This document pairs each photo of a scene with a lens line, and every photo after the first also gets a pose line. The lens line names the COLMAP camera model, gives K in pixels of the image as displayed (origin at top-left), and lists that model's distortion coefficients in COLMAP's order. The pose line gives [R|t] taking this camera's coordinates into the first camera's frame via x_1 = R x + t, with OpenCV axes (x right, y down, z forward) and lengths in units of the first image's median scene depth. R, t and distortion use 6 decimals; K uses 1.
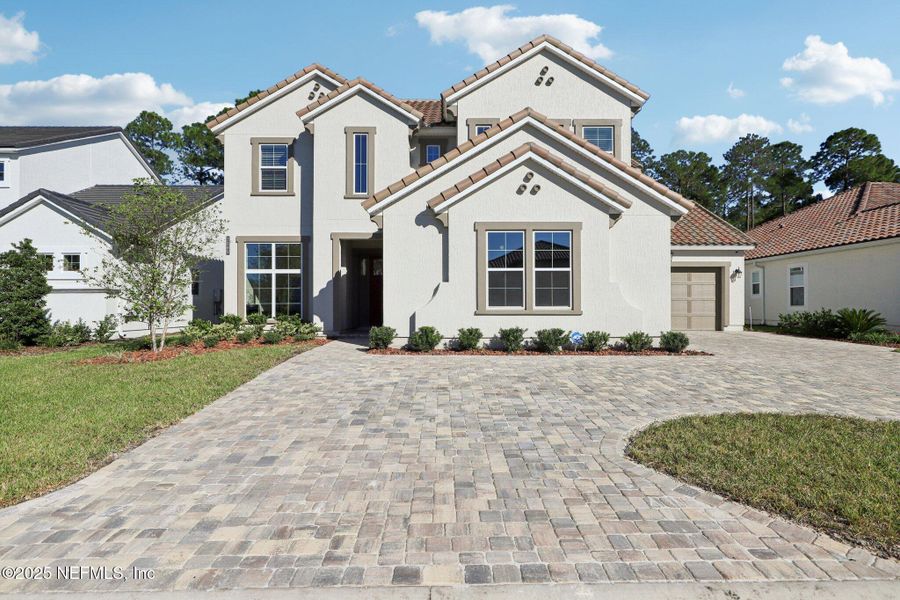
lens RADIAL K [[460.4, 0, 448.8], [0, 460.4, 312.7], [0, 0, 1]] dist [0.002827, 0.001028]
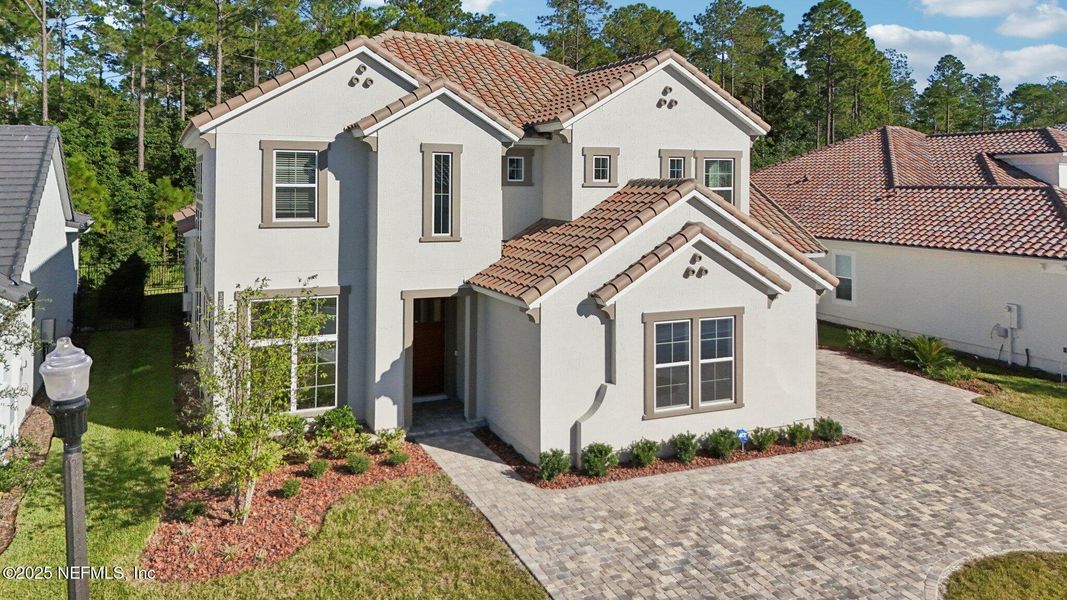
lens RADIAL K [[814.2, 0, 533.1], [0, 814.2, 206.8], [0, 0, 1]] dist [0.025677, -0.002342]
pose [[0.917721, -0.005884, 0.397182, -0.599427], [-0.002002, 0.999809, 0.019438, -0.344763], [-0.397220, -0.018633, 0.917534, -0.256053]]
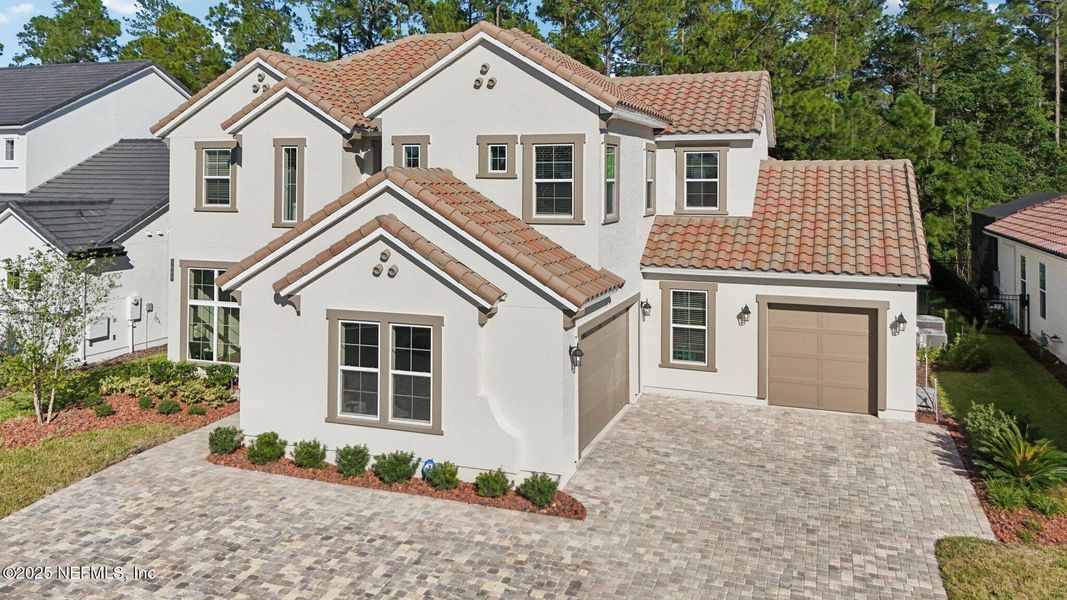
lens RADIAL K [[827.3, 0, 530.2], [0, 827.3, 183.4], [0, 0, 1]] dist [0.035007, -0.001328]
pose [[0.934948, 0.006223, -0.354731, 0.749333], [-0.008317, 0.999956, -0.004379, -0.338494], [0.354688, 0.007044, 0.934958, -0.213006]]
